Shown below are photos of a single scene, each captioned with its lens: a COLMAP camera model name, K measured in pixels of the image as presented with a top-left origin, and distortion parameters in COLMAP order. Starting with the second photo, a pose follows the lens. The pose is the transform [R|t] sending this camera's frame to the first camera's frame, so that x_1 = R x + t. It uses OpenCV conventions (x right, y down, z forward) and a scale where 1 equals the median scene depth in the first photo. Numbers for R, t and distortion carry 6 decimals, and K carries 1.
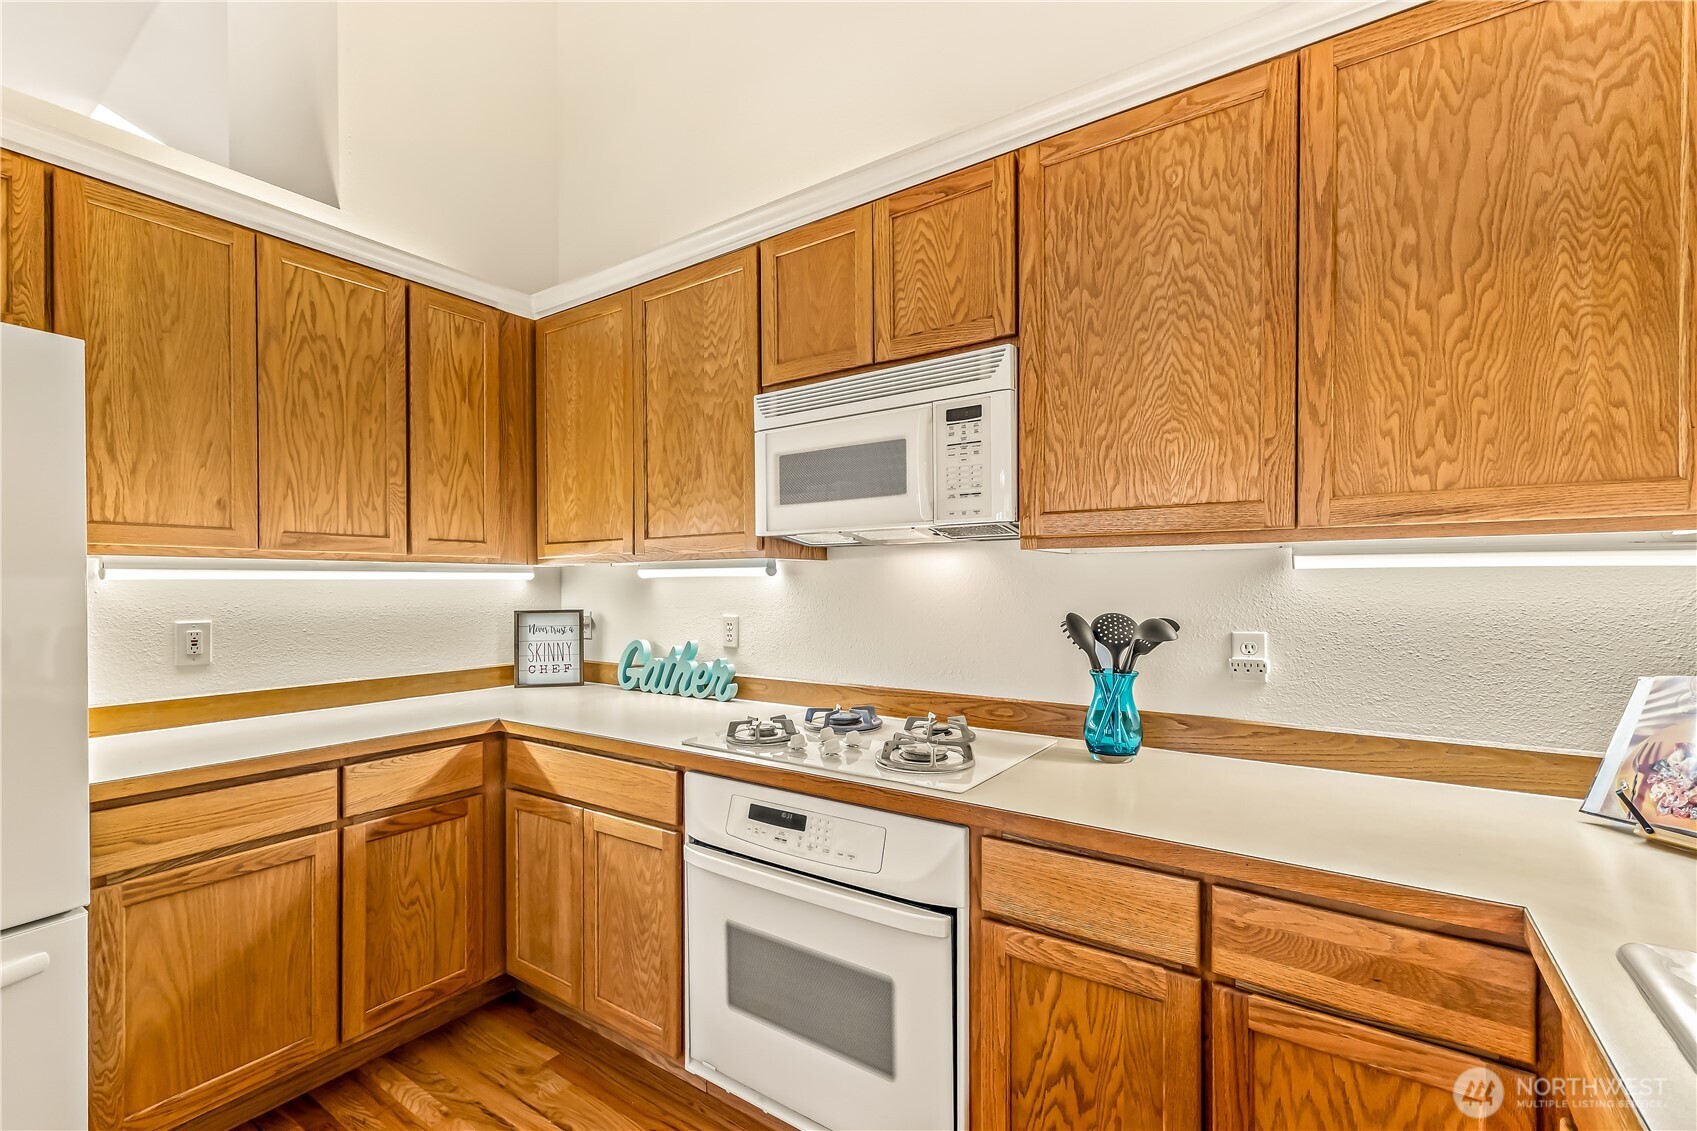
lens RADIAL K [[744.2, 0, 850.6], [0, 744.2, 591.5], [0, 0, 1]] dist [0.000725, 0.000133]
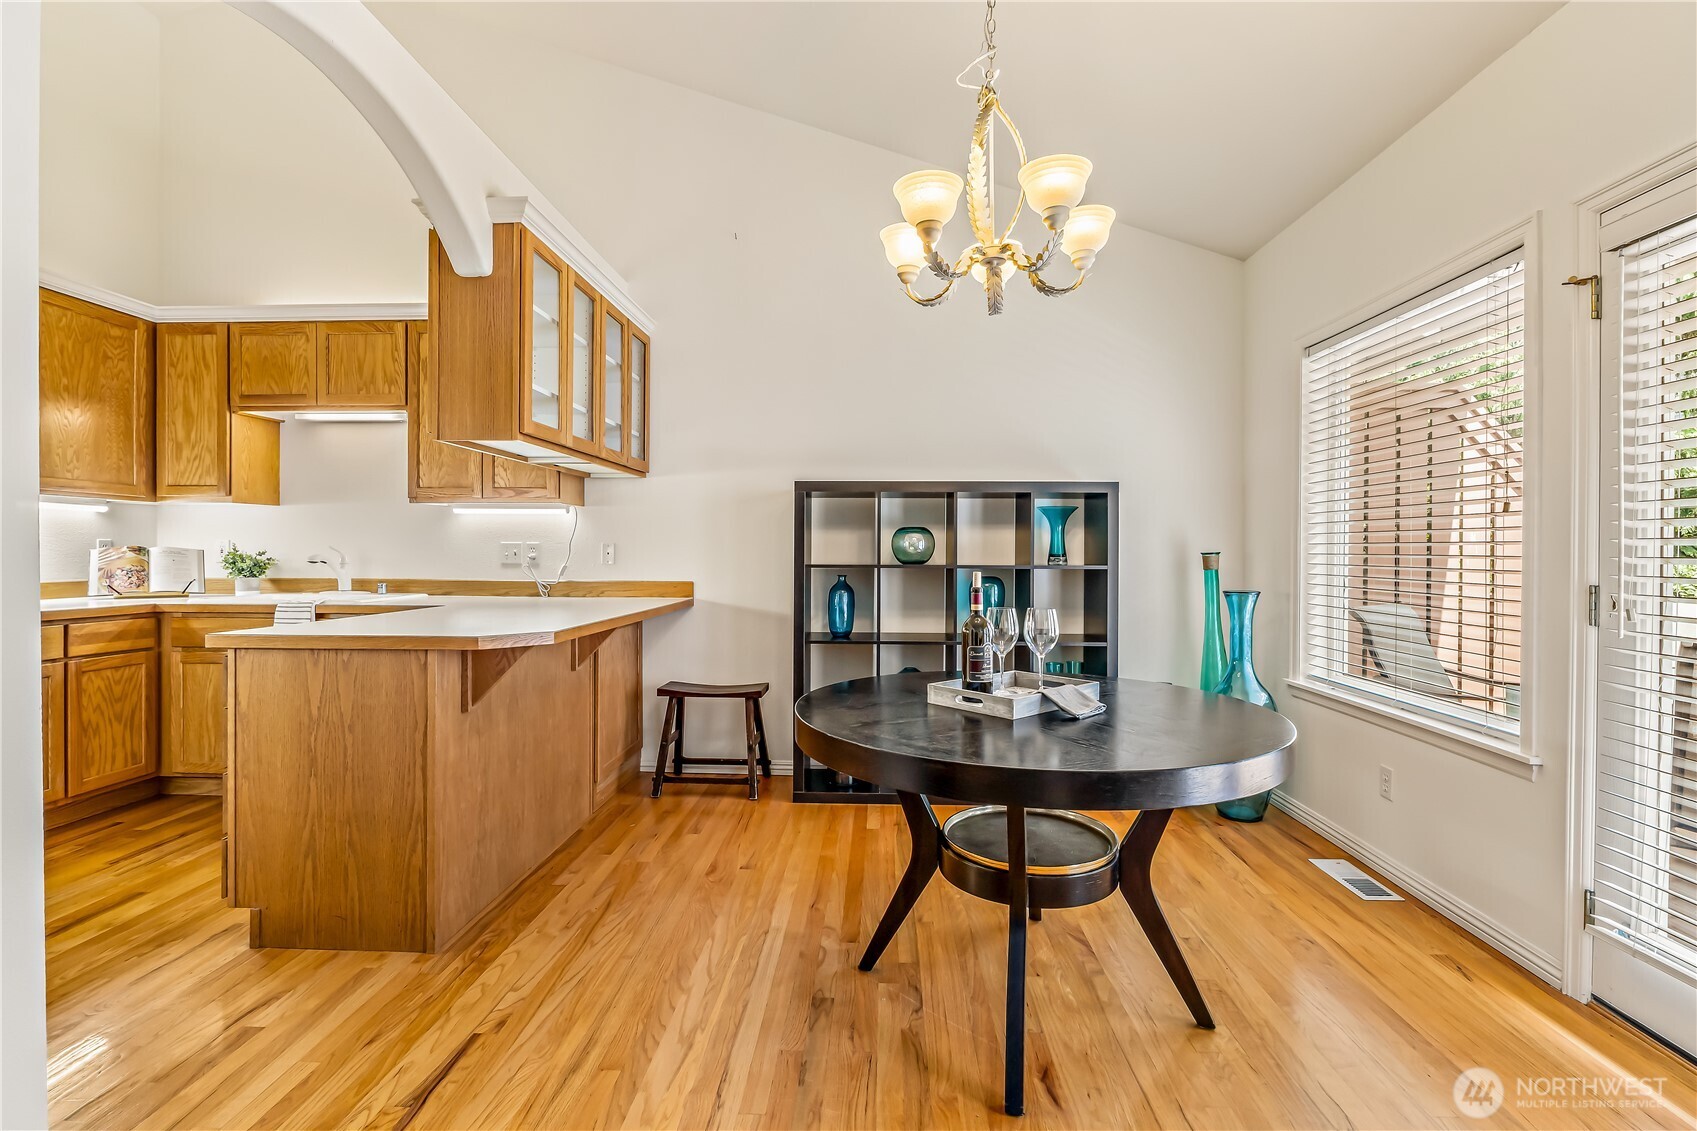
lens RADIAL K [[756.0, 0, 849.4], [0, 756.0, 552.0], [0, 0, 1]] dist [-0.014282, 0.000316]
pose [[-0.530397, -0.003280, 0.847743, -2.291997], [-0.006183, 0.999981, 0.000000, 0.084971], [-0.847727, -0.005241, -0.530407, 0.032240]]
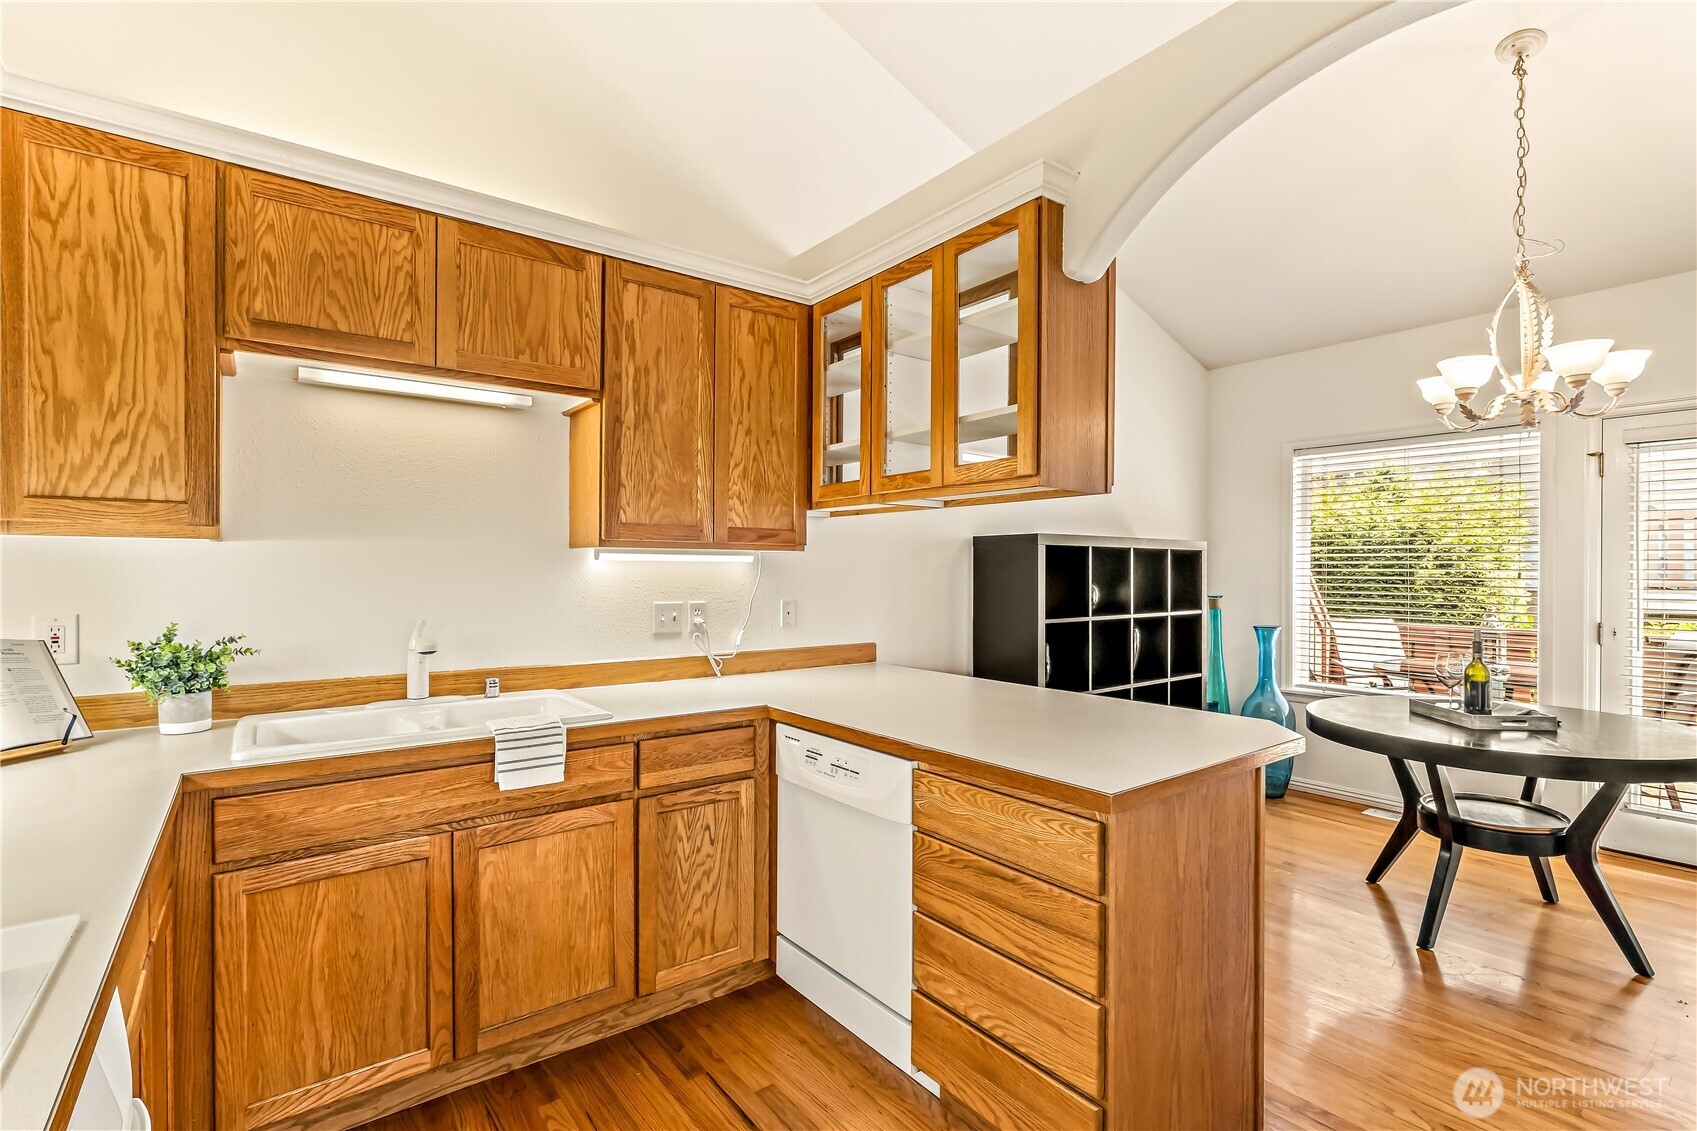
lens RADIAL K [[784.4, 0, 849.1], [0, 784.4, 570.0], [0, 0, 1]] dist [-0.008304, -0.000269]
pose [[-0.948690, -0.004698, 0.316174, -0.588955], [-0.004462, 0.999989, 0.001468, -0.014763], [-0.316177, -0.000018, -0.948700, 1.205579]]
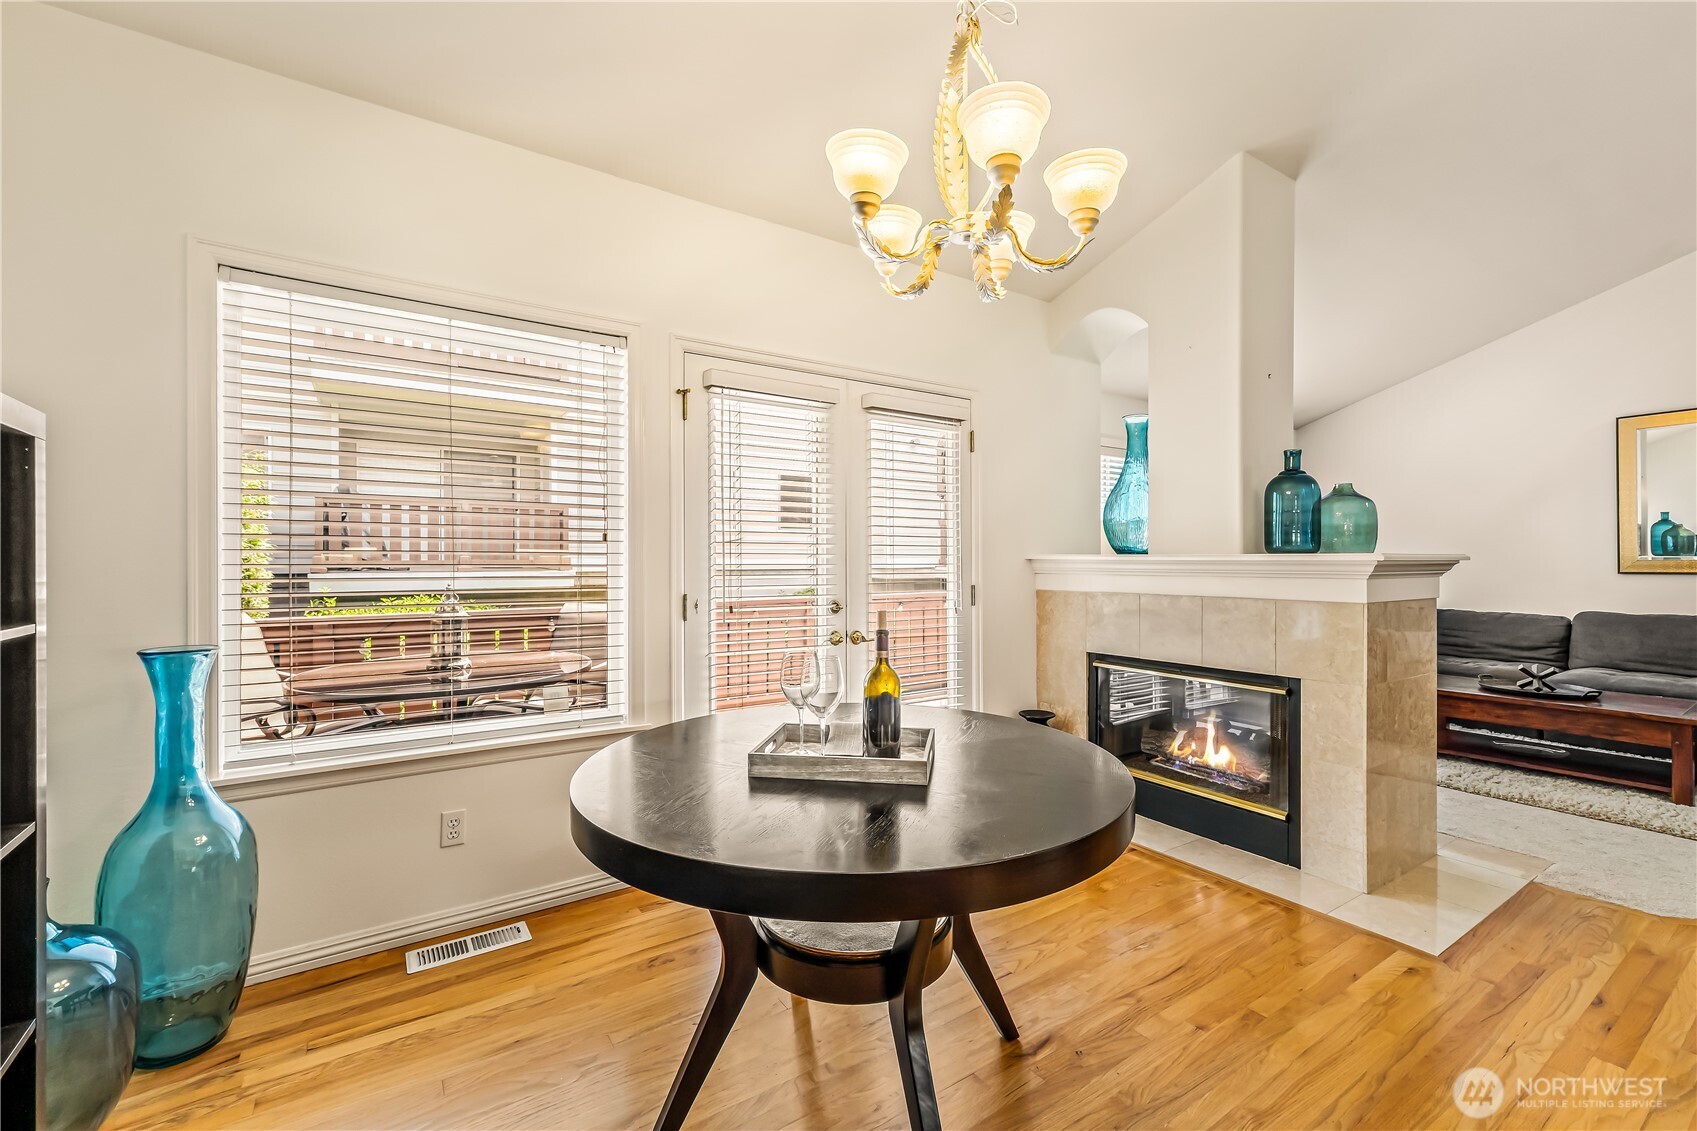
lens RADIAL K [[713.4, 0, 848.5], [0, 713.4, 565.5], [0, 0, 1]] dist [0.002089, 0.000214]
pose [[-0.367403, 0.007045, -0.930035, -0.484702], [0.001411, 0.999974, 0.007017, 0.048640], [0.930061, 0.001266, -0.367404, -0.587366]]
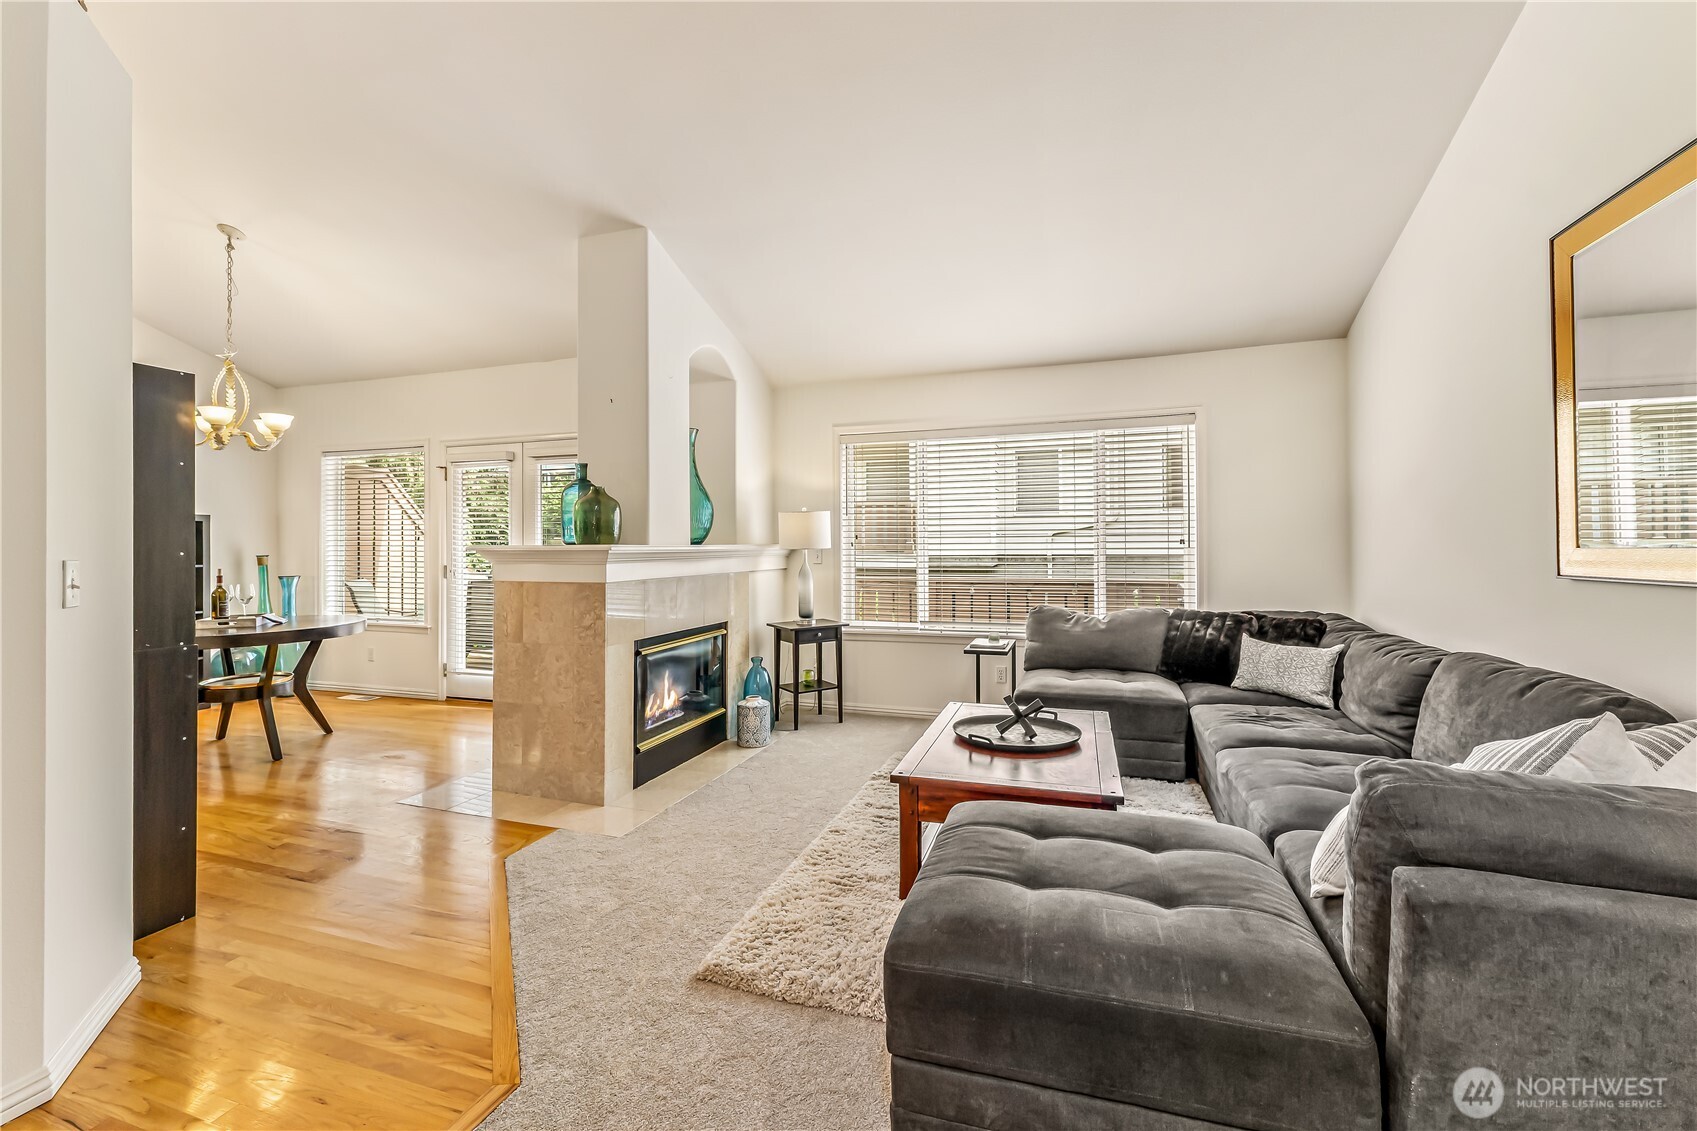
lens RADIAL K [[732.0, 0, 847.0], [0, 732.0, 546.5], [0, 0, 1]] dist [0.001585, 0.000140]
pose [[-0.959968, 0.003767, -0.280084, -2.809579], [0.005346, 0.999974, -0.004876, 0.068409], [0.280058, -0.006178, -0.959963, 2.441217]]
